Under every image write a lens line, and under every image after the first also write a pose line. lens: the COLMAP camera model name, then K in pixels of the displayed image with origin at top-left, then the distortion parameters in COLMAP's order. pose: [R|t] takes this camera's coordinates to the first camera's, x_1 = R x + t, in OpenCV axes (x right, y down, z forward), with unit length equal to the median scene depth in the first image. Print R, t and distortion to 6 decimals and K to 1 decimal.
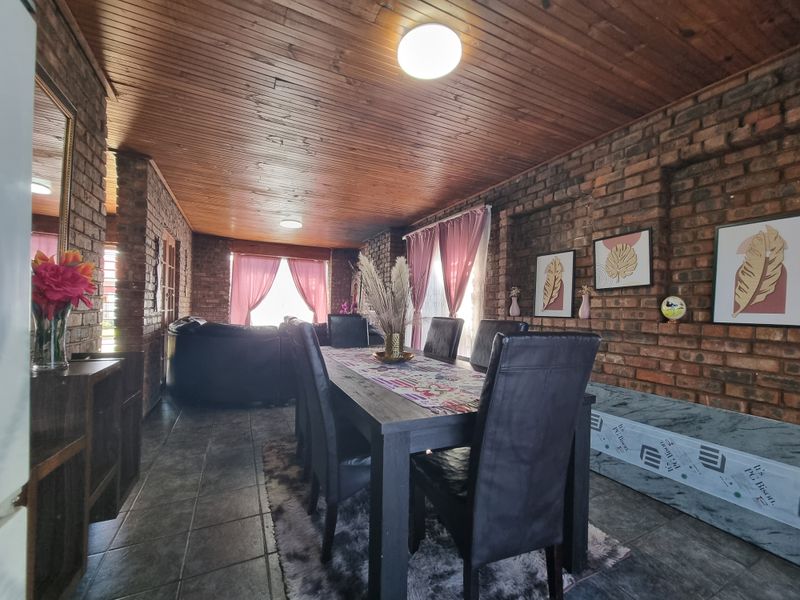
lens RADIAL K [[328.4, 0, 393.3], [0, 328.4, 304.6], [0, 0, 1]] dist [-0.001609, -0.000357]
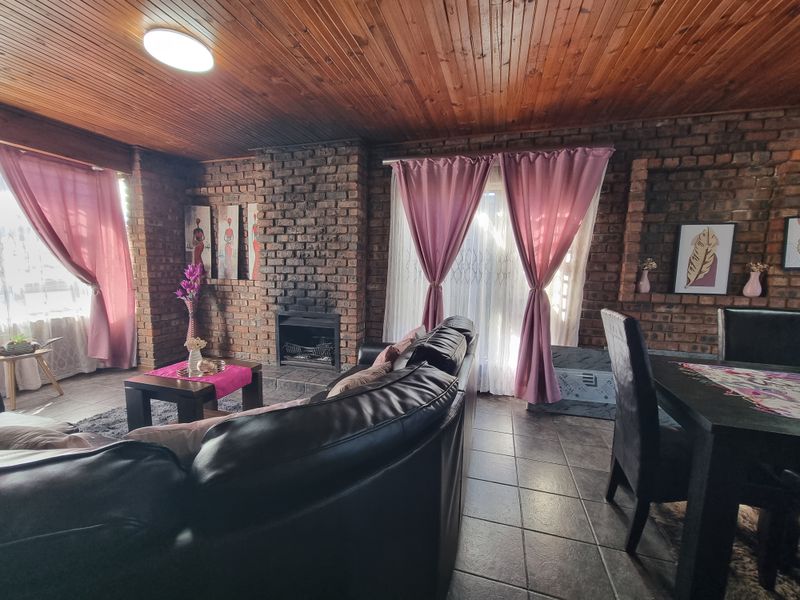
lens RADIAL K [[328.4, 0, 401.8], [0, 328.4, 301.0], [0, 0, 1]] dist [-0.001609, -0.000357]
pose [[0.667935, -0.099619, 0.737522, -0.767805], [-0.009982, 0.989712, 0.142722, -0.065829], [-0.744153, -0.102691, 0.660069, 1.016288]]
